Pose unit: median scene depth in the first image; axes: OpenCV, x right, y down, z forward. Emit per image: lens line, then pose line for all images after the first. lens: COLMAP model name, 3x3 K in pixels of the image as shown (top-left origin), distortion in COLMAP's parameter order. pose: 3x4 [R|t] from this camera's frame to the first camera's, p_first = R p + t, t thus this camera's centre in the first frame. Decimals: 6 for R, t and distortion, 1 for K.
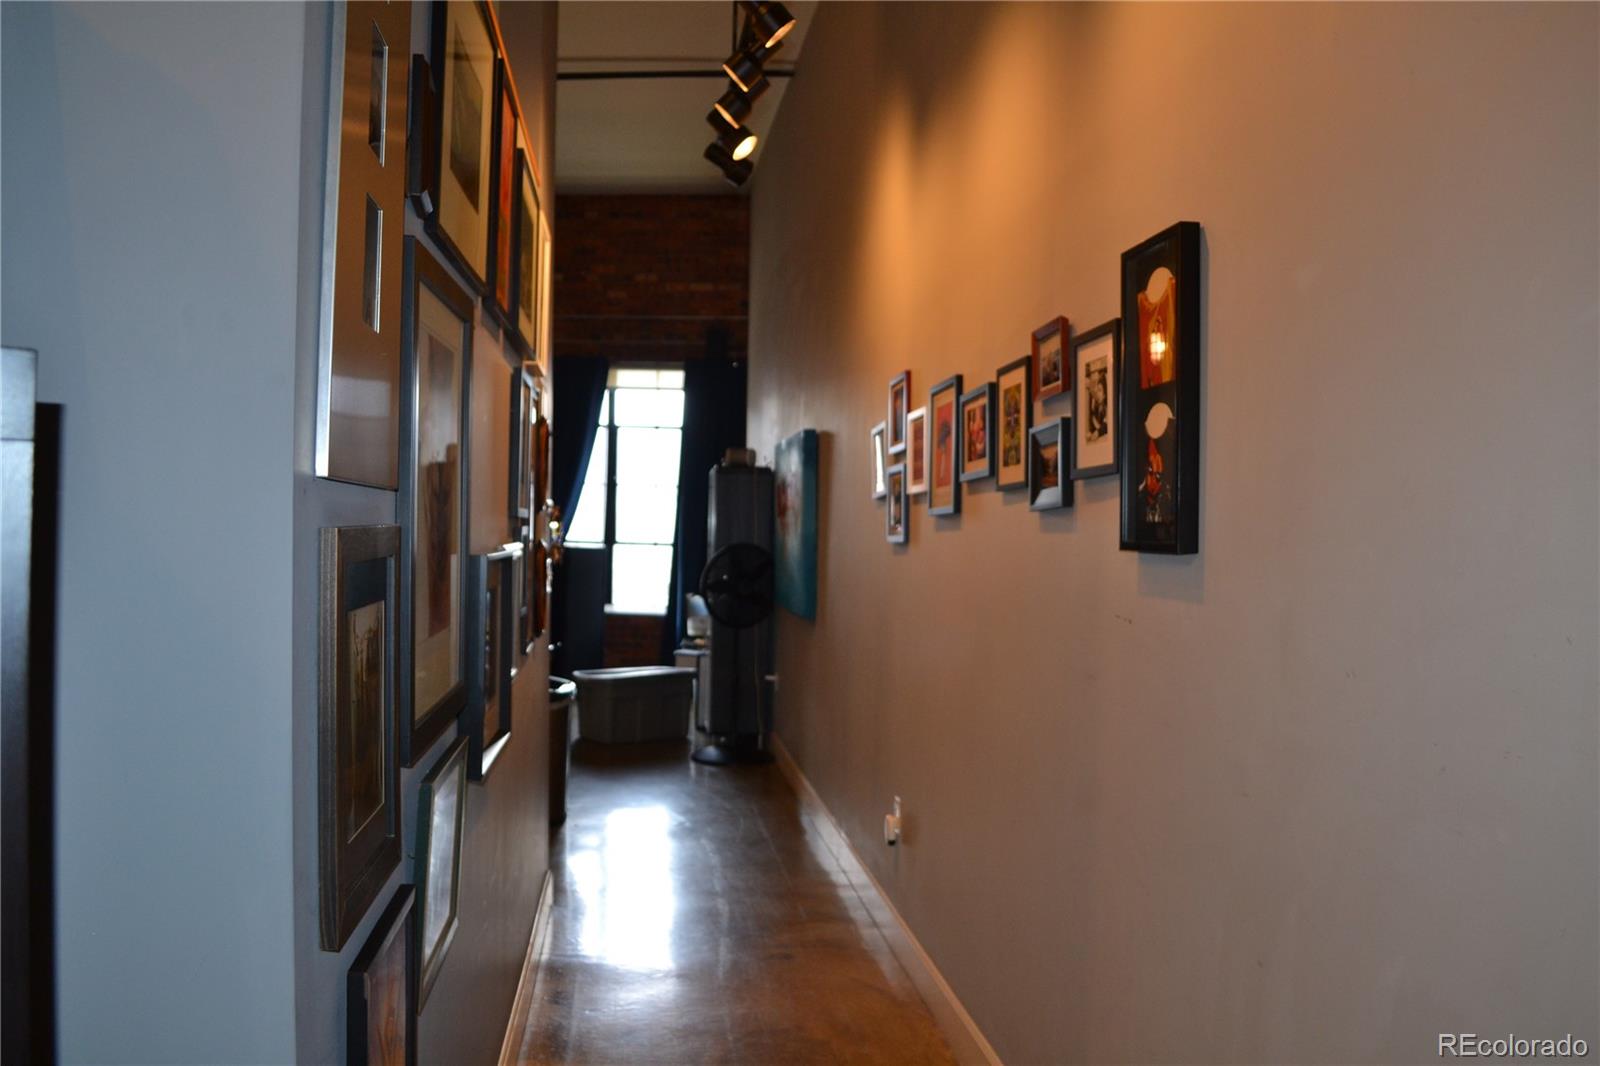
lens RADIAL K [[1275.5, 0, 800.0], [0, 1275.5, 533.0], [0, 0, 1]] dist [-0.071438, 0.001152]
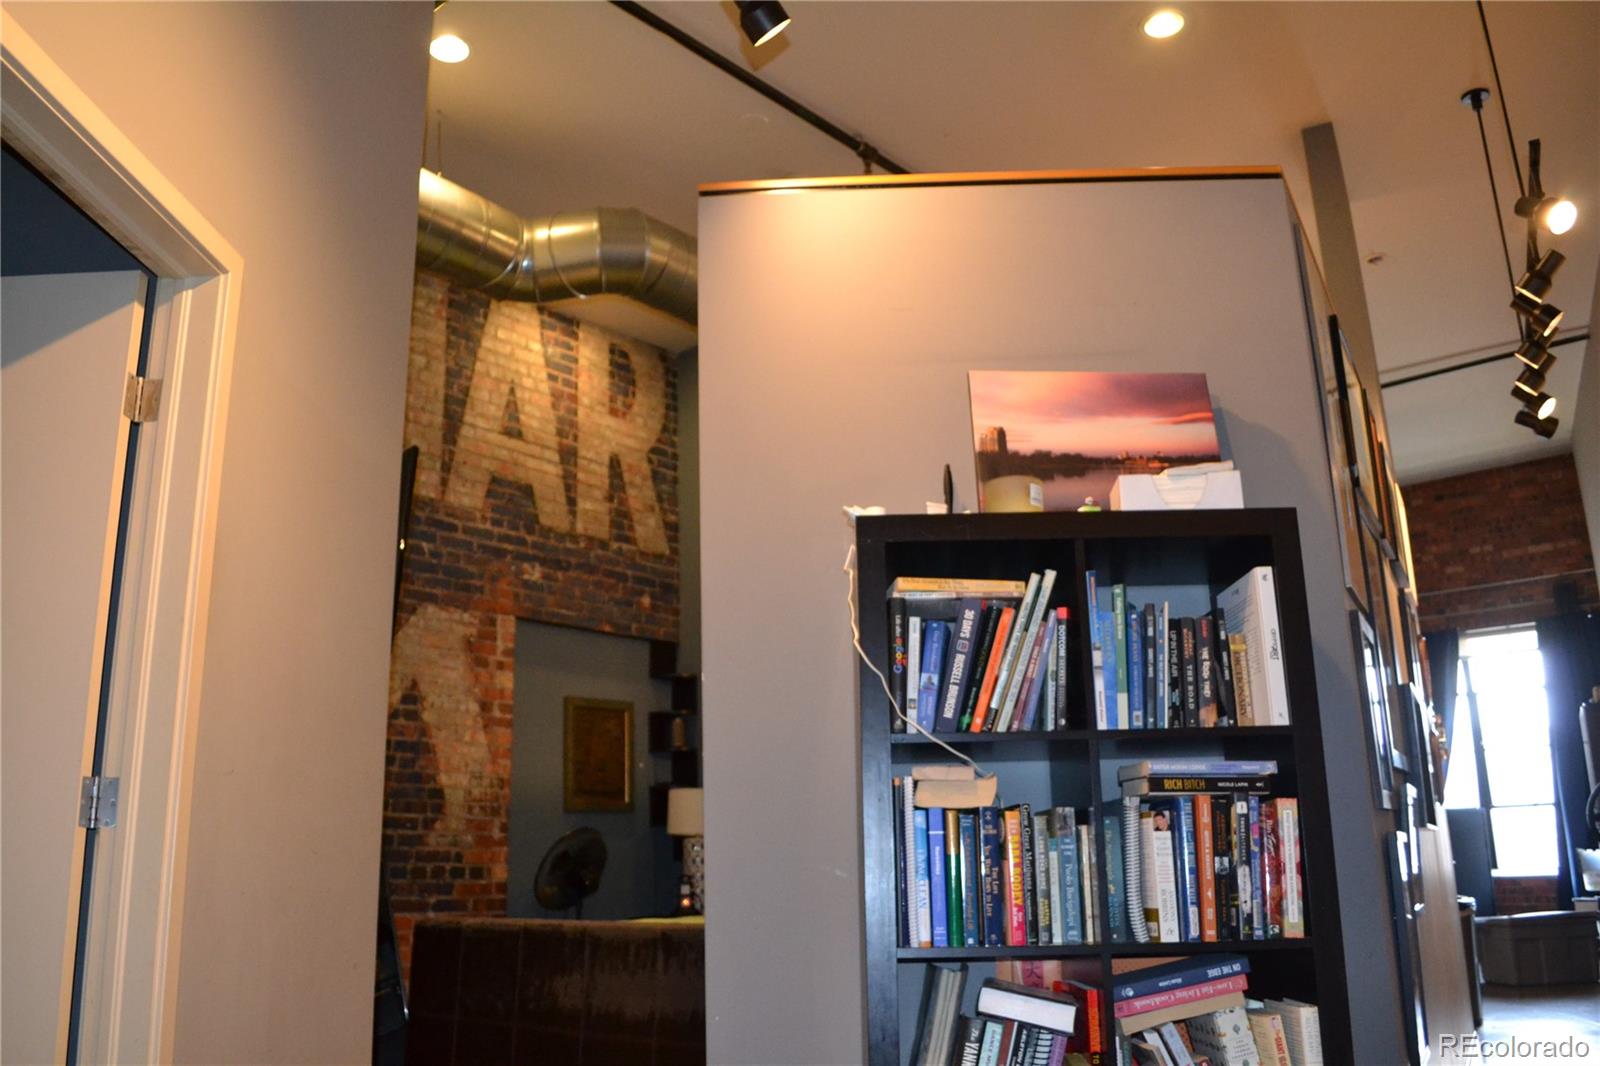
lens RADIAL K [[1275.5, 0, 800.0], [0, 1275.5, 533.0], [0, 0, 1]] dist [-0.071438, 0.001152]
pose [[0.803360, -0.187548, -0.565189, 0.013814], [0.033803, 0.961942, -0.271156, 0.051376], [0.594534, 0.198731, 0.779125, -0.156230]]
